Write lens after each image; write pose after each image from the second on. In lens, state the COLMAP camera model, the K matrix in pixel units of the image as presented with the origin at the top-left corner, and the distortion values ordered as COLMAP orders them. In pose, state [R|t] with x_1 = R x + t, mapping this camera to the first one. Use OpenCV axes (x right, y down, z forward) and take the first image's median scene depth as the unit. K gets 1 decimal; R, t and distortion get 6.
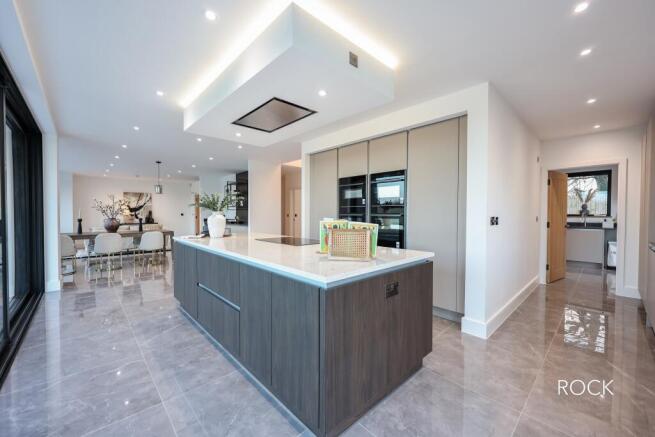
lens RADIAL K [[264.3, 0, 325.1], [0, 264.3, 219.8], [0, 0, 1]] dist [0.008588, -0.000183]
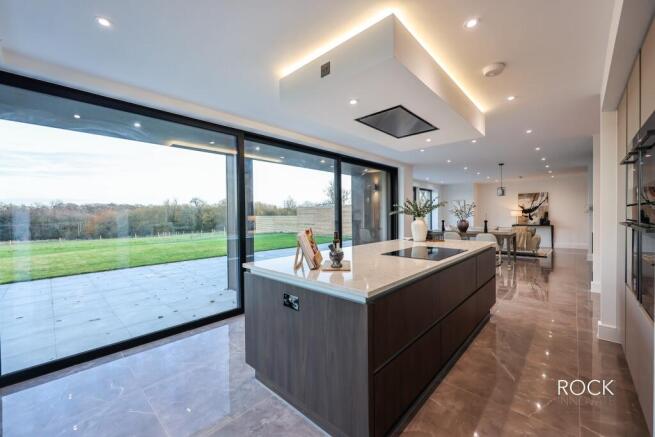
lens RADIAL K [[264.3, 0, 323.3], [0, 264.3, 217.5], [0, 0, 1]] dist [0.008588, -0.000183]
pose [[0.068151, 0.002198, -0.997673, 0.211130], [-0.009660, 0.999952, 0.001543, -0.008471], [0.997628, 0.009532, 0.068169, 0.176697]]
